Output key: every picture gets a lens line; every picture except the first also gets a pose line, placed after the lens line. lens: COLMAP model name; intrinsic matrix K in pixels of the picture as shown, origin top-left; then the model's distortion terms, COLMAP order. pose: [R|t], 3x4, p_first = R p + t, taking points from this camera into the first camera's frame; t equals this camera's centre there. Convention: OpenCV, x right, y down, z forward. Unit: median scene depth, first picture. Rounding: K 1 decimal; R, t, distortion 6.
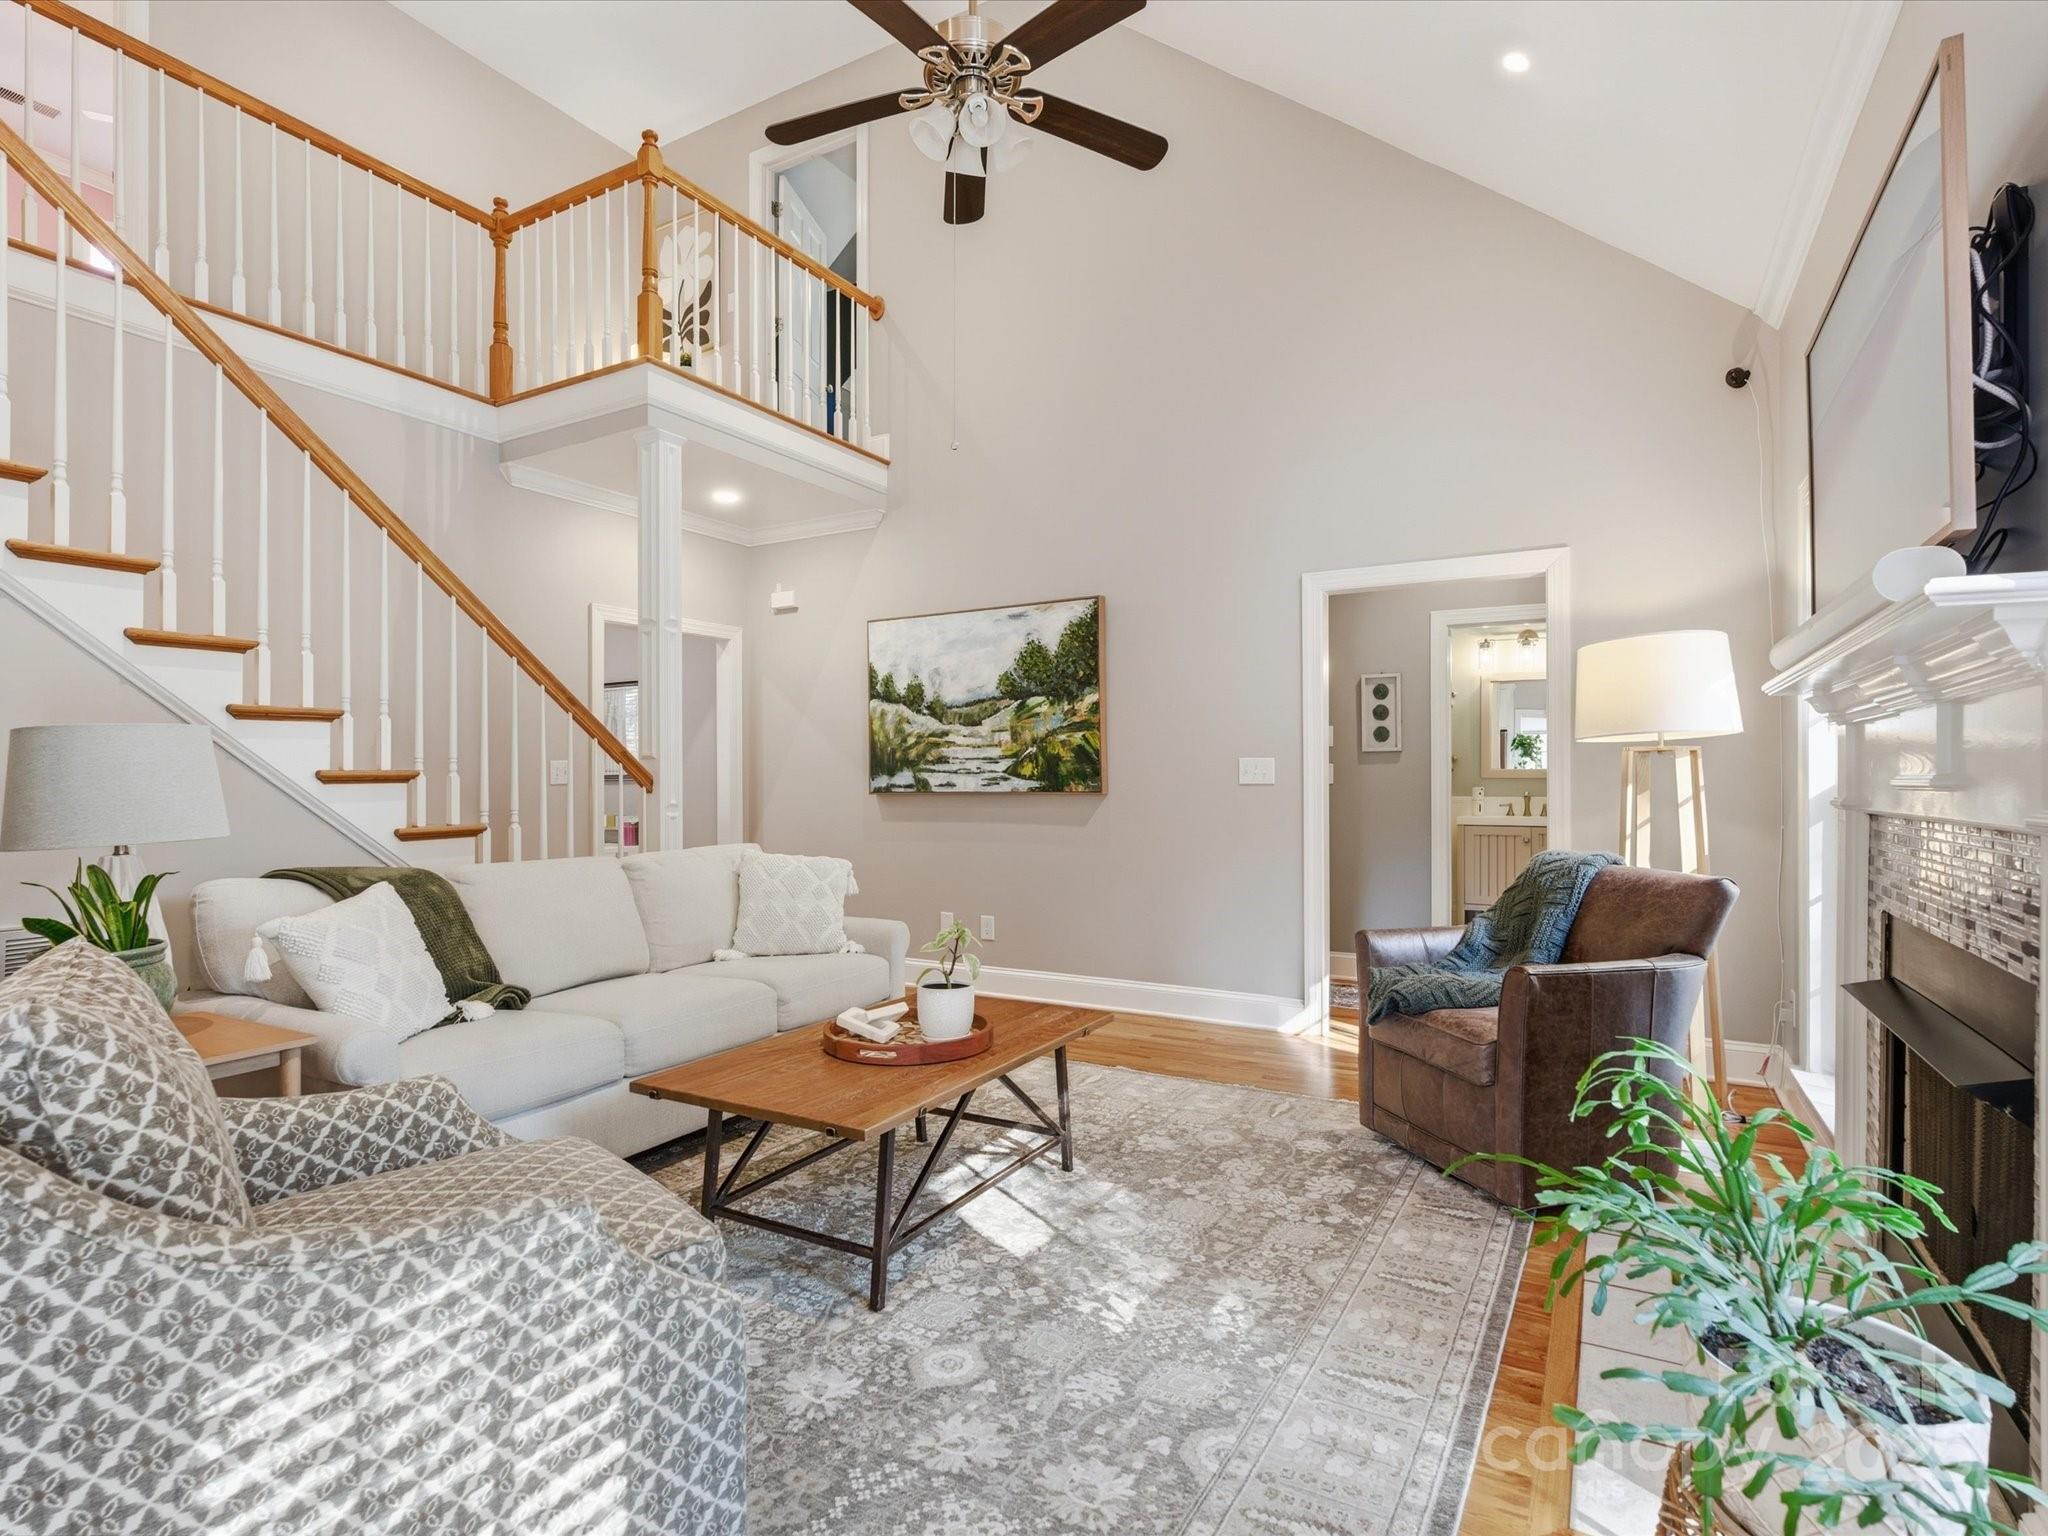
lens RADIAL K [[998.9, 0, 1015.2], [0, 998.9, 778.7], [0, 0, 1]] dist [-0.004114, 0.002896]
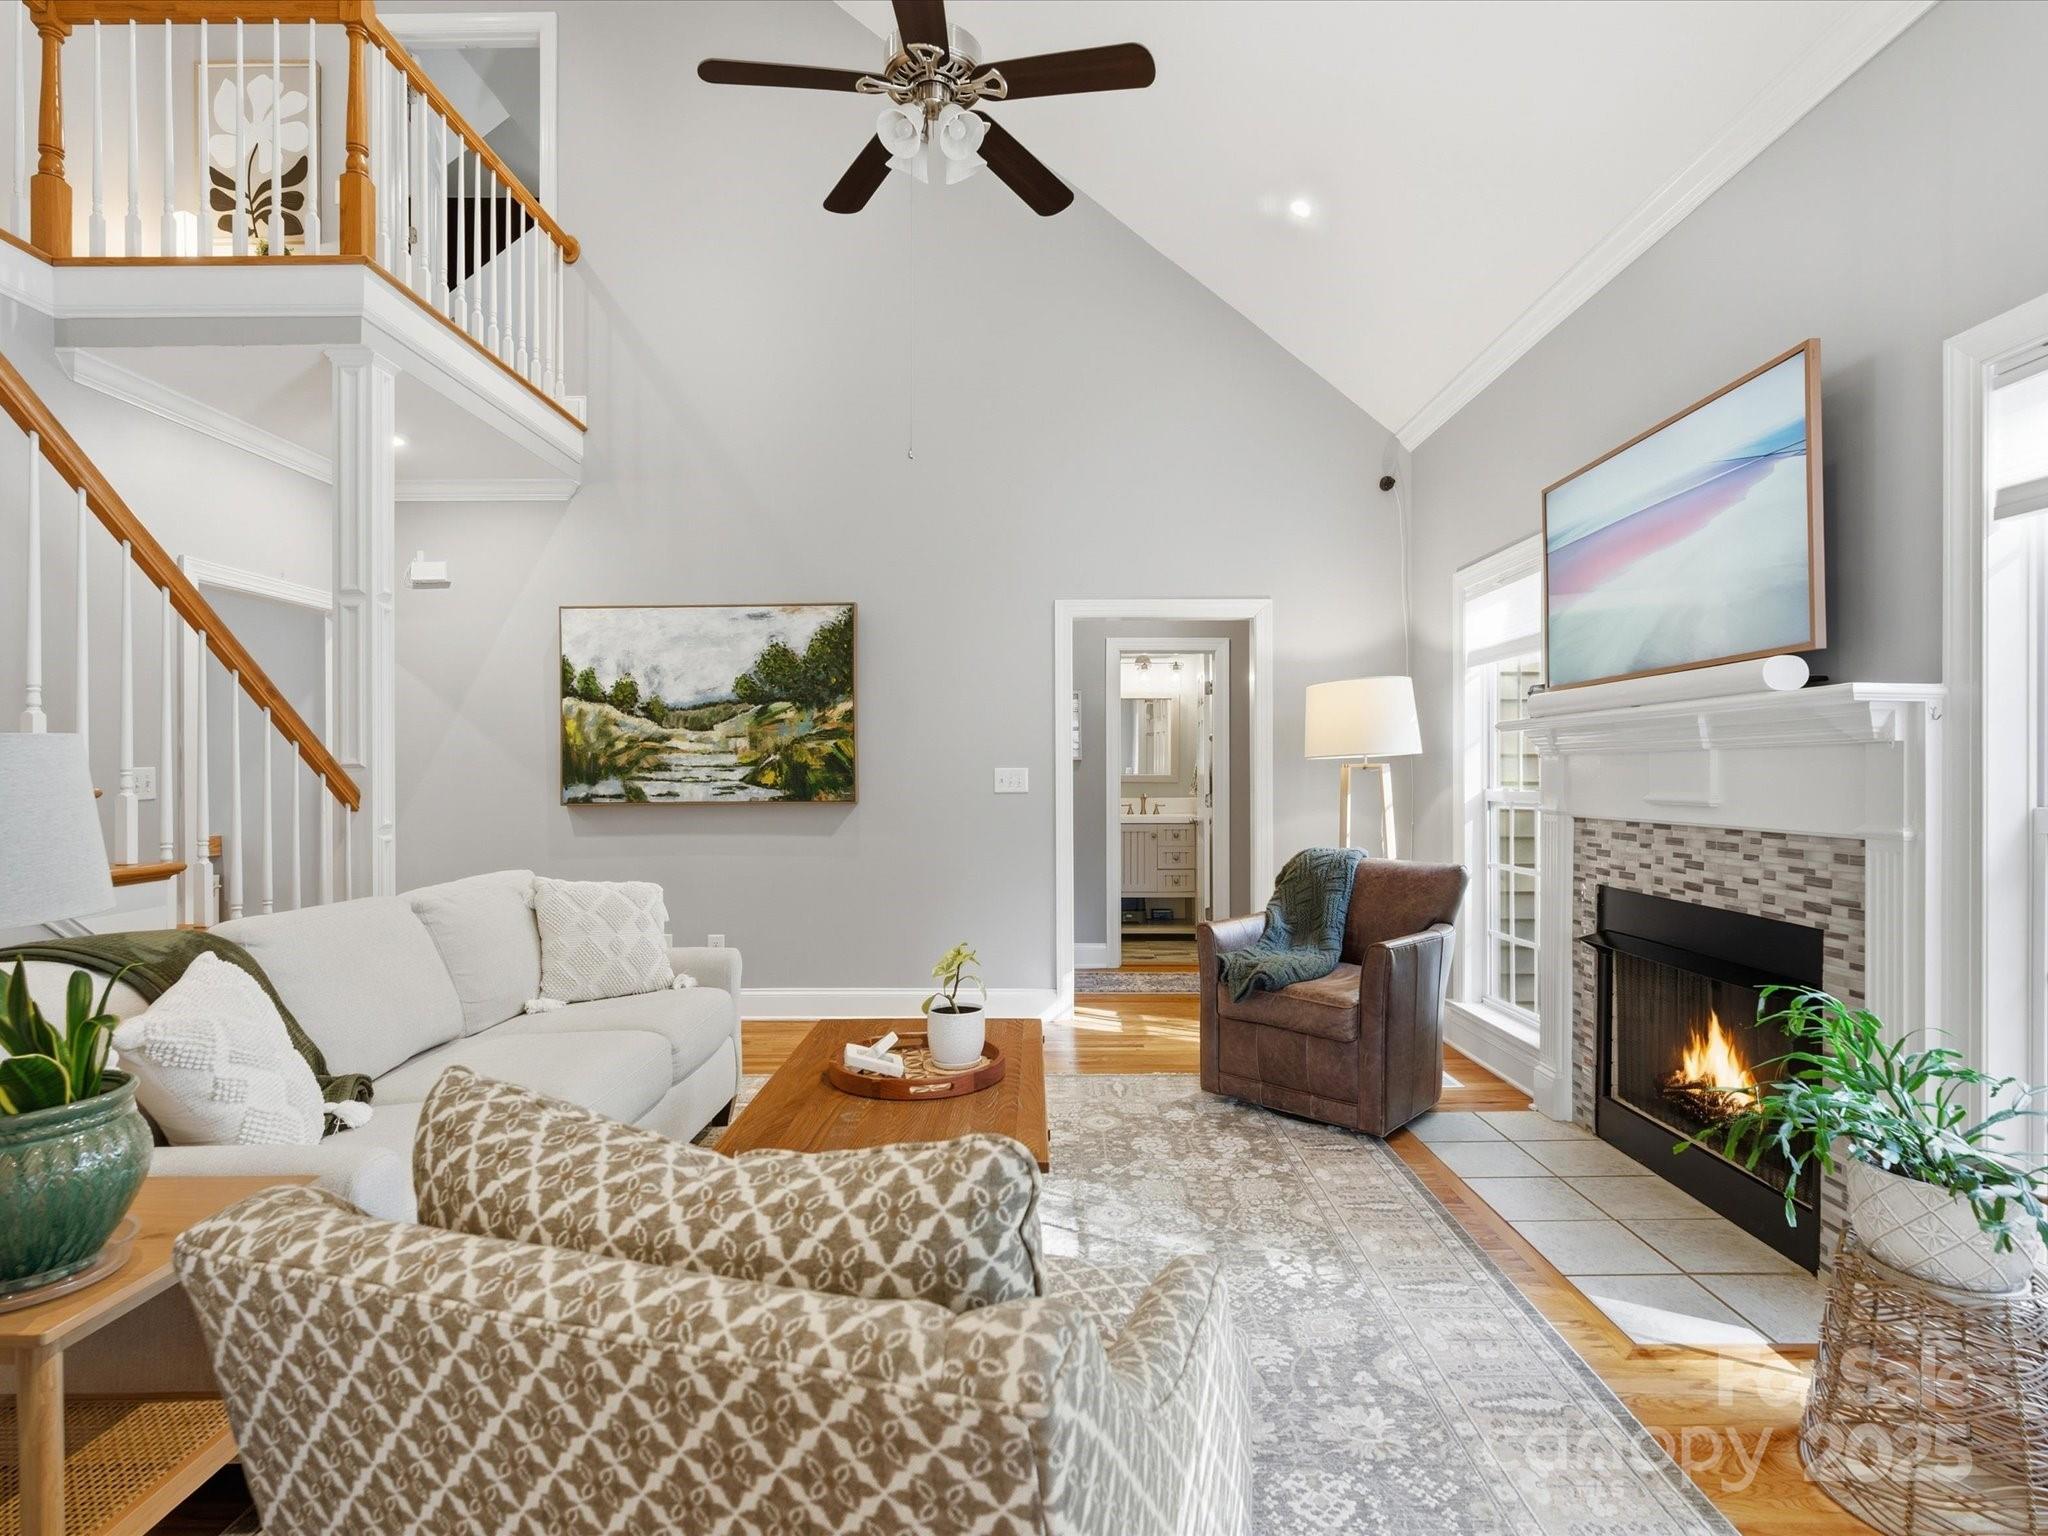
lens RADIAL K [[998.9, 0, 1003.3], [0, 998.9, 776.6], [0, 0, 1]] dist [-0.004114, 0.002896]
pose [[0.880010, -0.001279, 0.474953, -0.243997], [0.001019, 0.999999, 0.000805, -0.011042], [-0.474954, -0.000225, 0.880011, 0.055438]]
